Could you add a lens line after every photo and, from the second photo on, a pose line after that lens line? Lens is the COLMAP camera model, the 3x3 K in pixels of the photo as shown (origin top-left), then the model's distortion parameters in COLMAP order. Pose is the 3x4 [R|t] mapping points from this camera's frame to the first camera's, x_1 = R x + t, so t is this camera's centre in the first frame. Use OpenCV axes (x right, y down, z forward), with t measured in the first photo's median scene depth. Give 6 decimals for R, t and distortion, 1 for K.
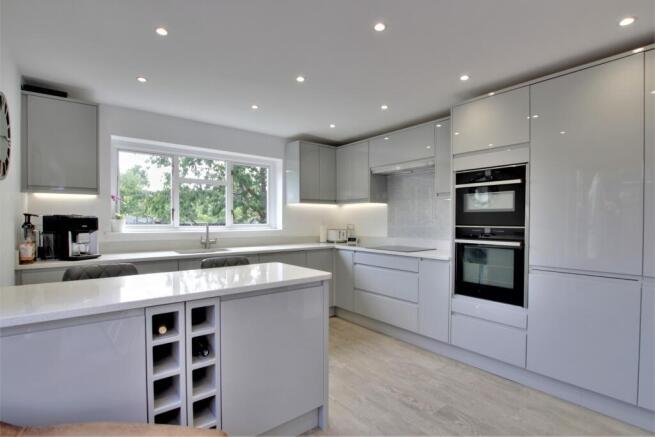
lens RADIAL K [[315.1, 0, 329.8], [0, 315.1, 221.1], [0, 0, 1]] dist [-0.041254, 0.000434]
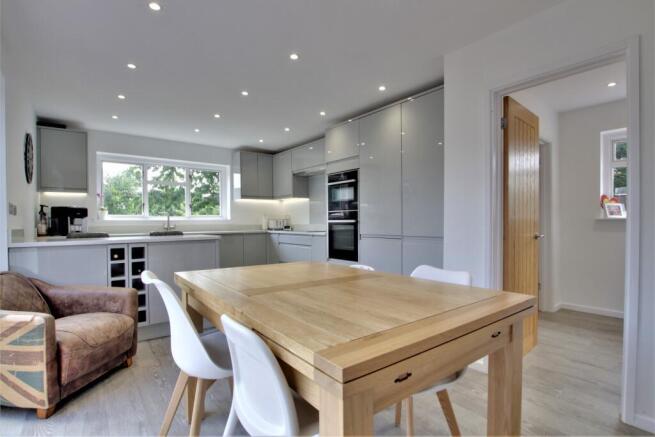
lens RADIAL K [[315.1, 0, 324.9], [0, 315.1, 220.4], [0, 0, 1]] dist [-0.041254, 0.000434]
pose [[0.999948, -0.010106, 0.001042, 0.379245], [0.010107, 0.999948, -0.001224, 0.058666], [-0.001029, 0.001234, 0.999999, -0.471462]]
